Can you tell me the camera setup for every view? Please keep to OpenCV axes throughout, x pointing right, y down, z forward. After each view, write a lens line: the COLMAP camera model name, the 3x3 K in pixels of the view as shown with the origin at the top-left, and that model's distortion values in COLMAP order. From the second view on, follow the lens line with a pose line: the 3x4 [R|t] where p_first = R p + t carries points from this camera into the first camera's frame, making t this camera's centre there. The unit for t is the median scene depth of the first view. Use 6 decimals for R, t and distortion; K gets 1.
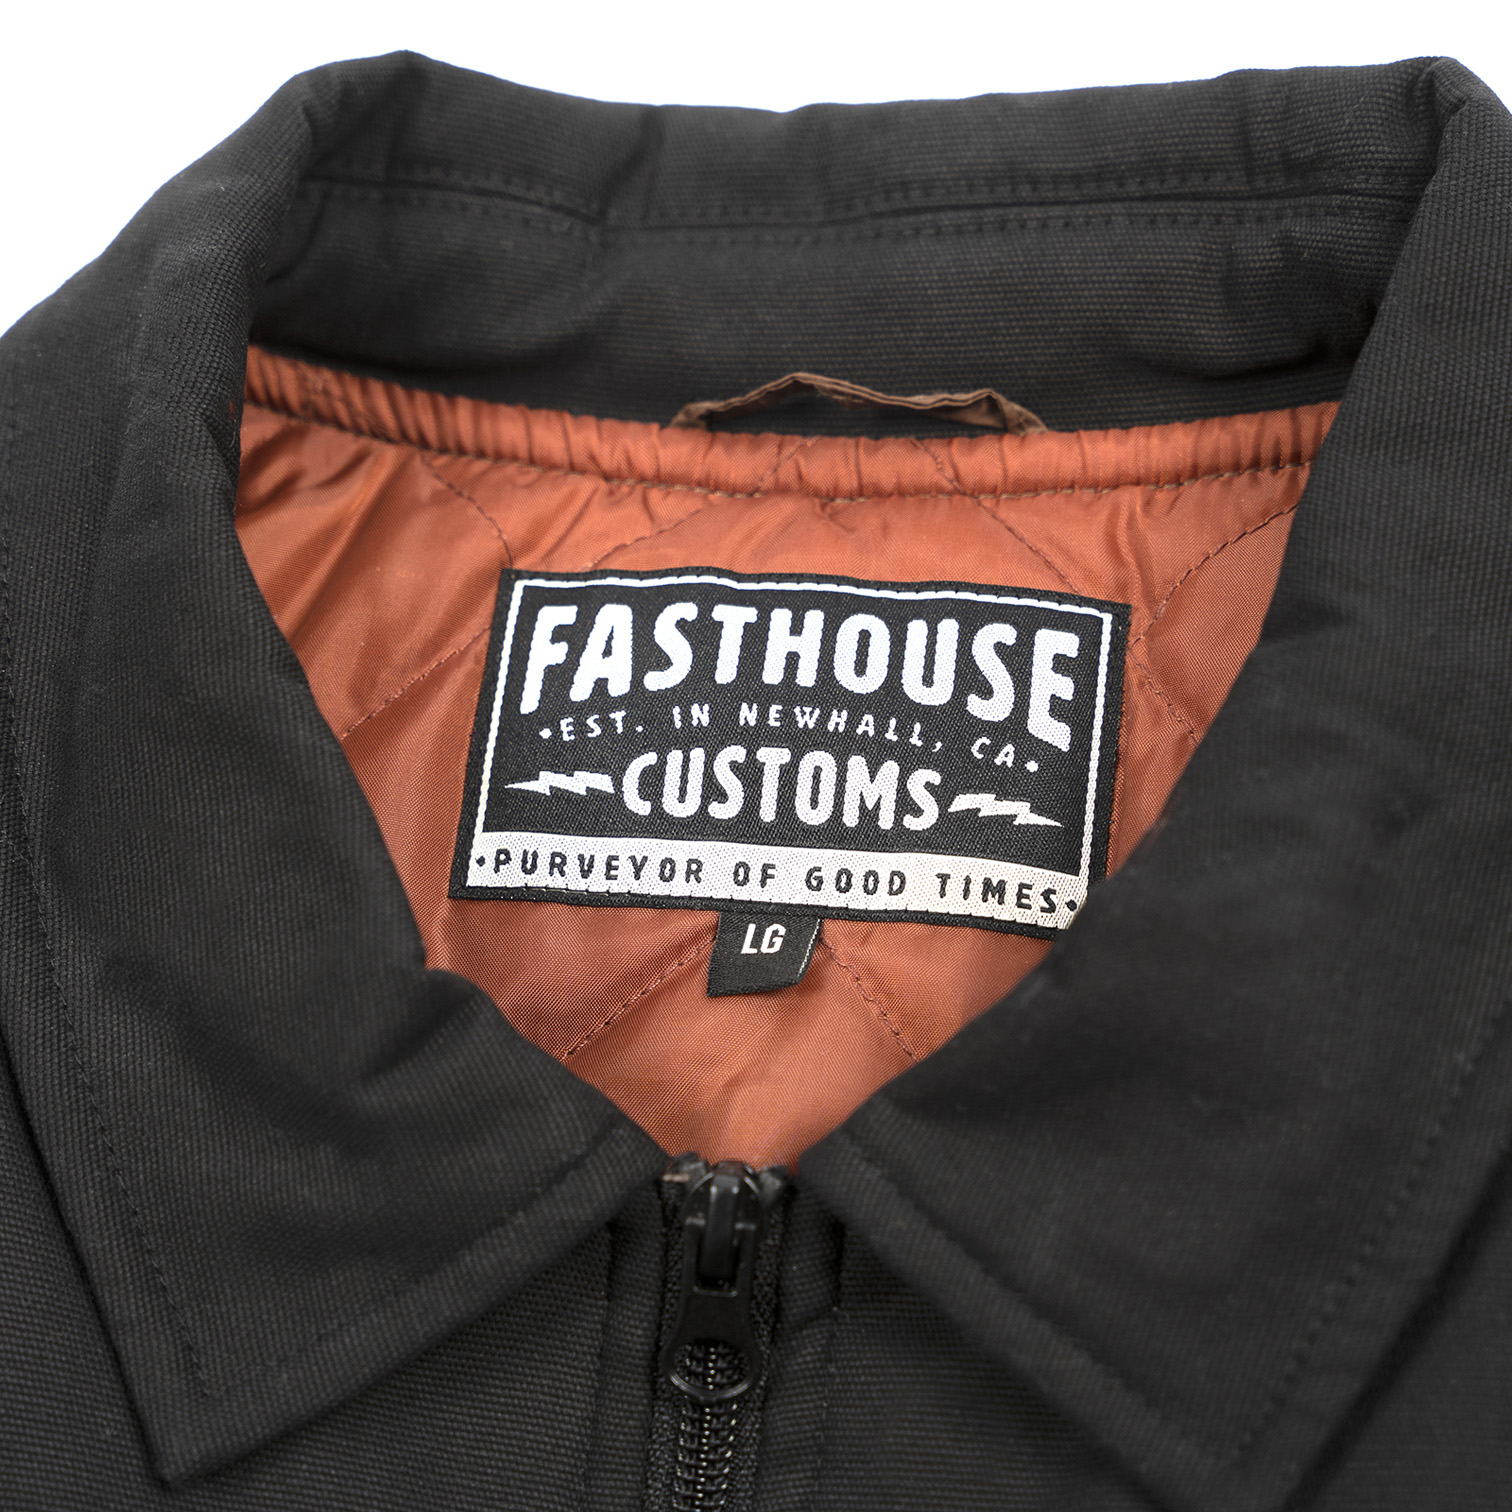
lens RADIAL K [[3972.7, 0, 756.0], [0, 3972.7, 756.0], [0, 0, 1]] dist [0.118671, -0.499710]
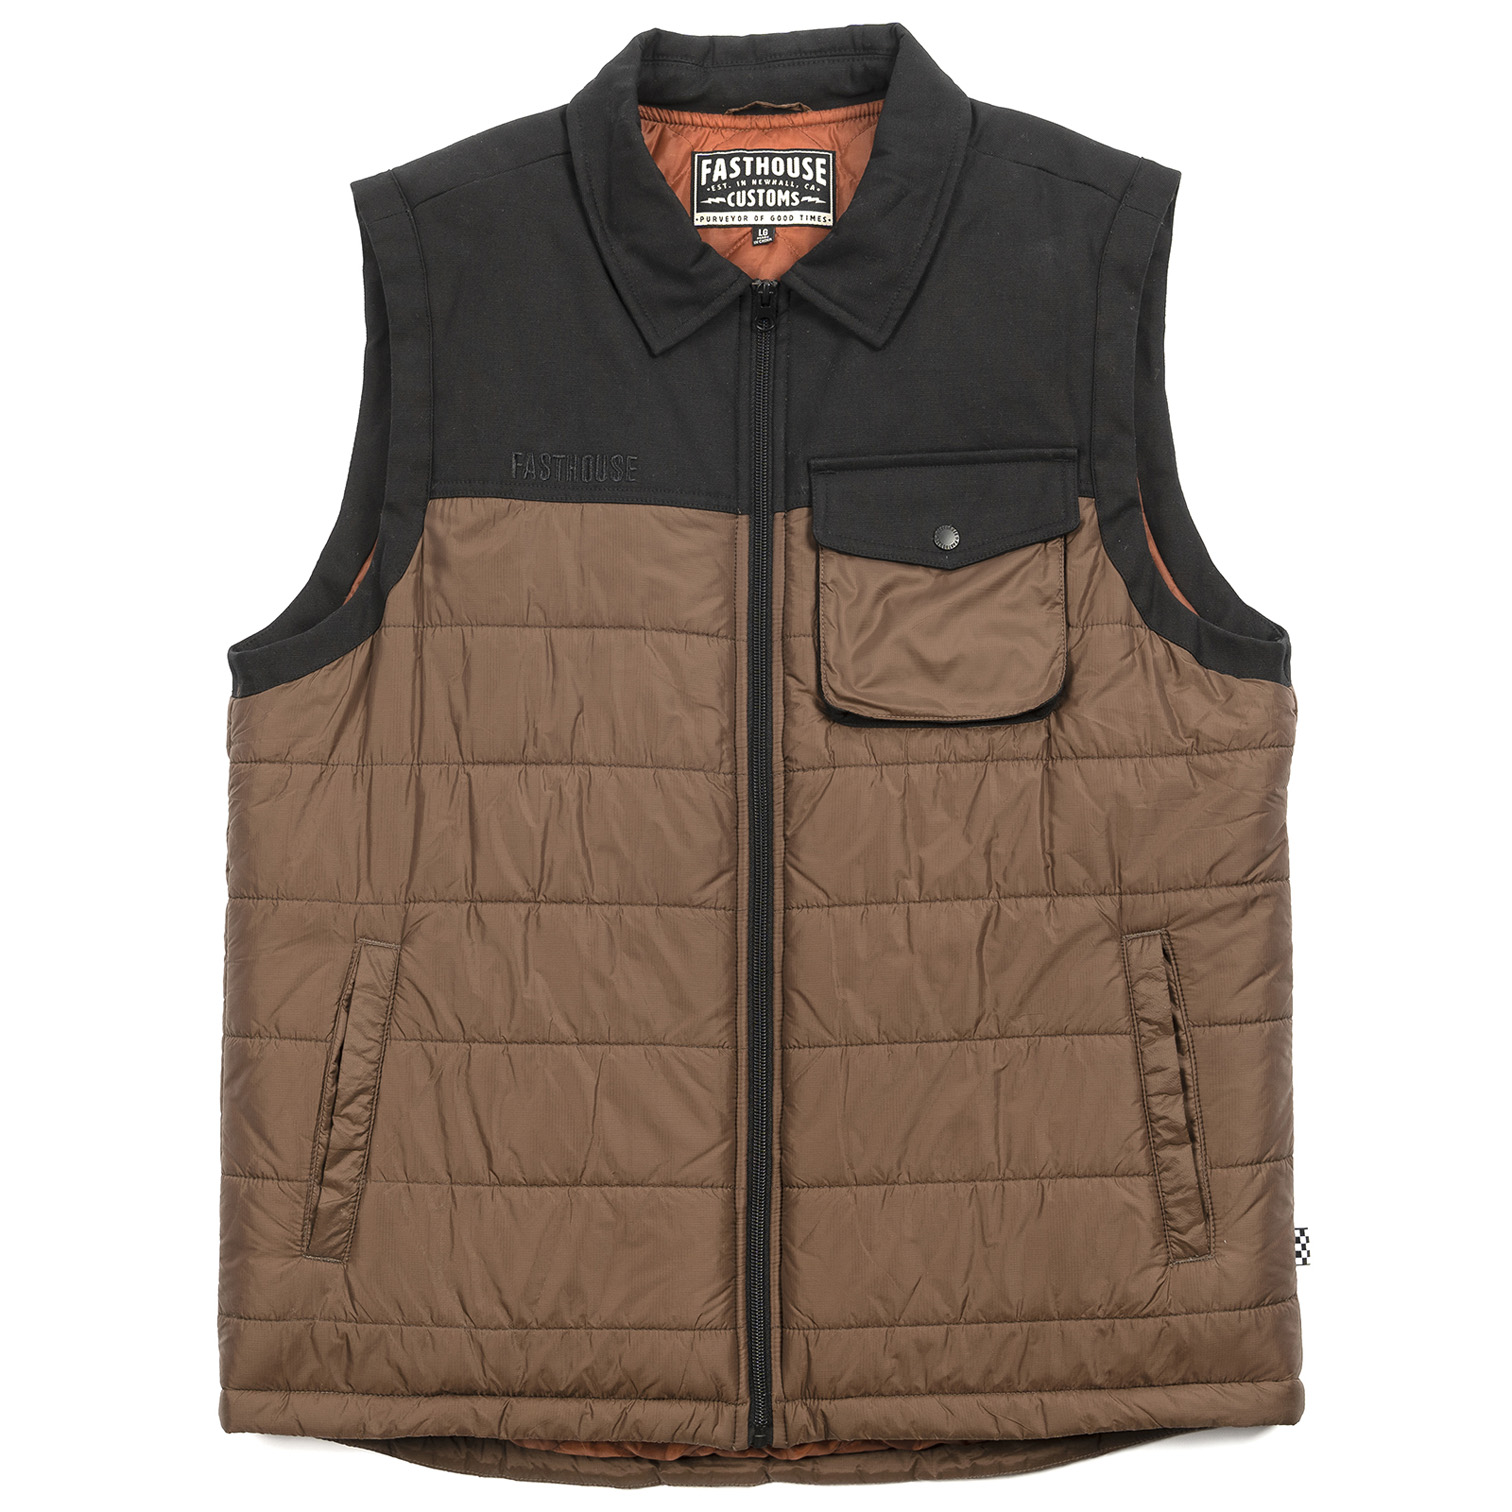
lens RADIAL K [[2694.4, 0, 756.0], [0, 2694.4, 756.0], [0, 0, 1]] dist [-0.063839, -0.065895]
pose [[0.984150, -0.098117, 0.147722, -0.507233], [0.064834, 0.974403, 0.215258, -0.031545], [-0.165061, -0.202268, 0.965320, -2.031740]]
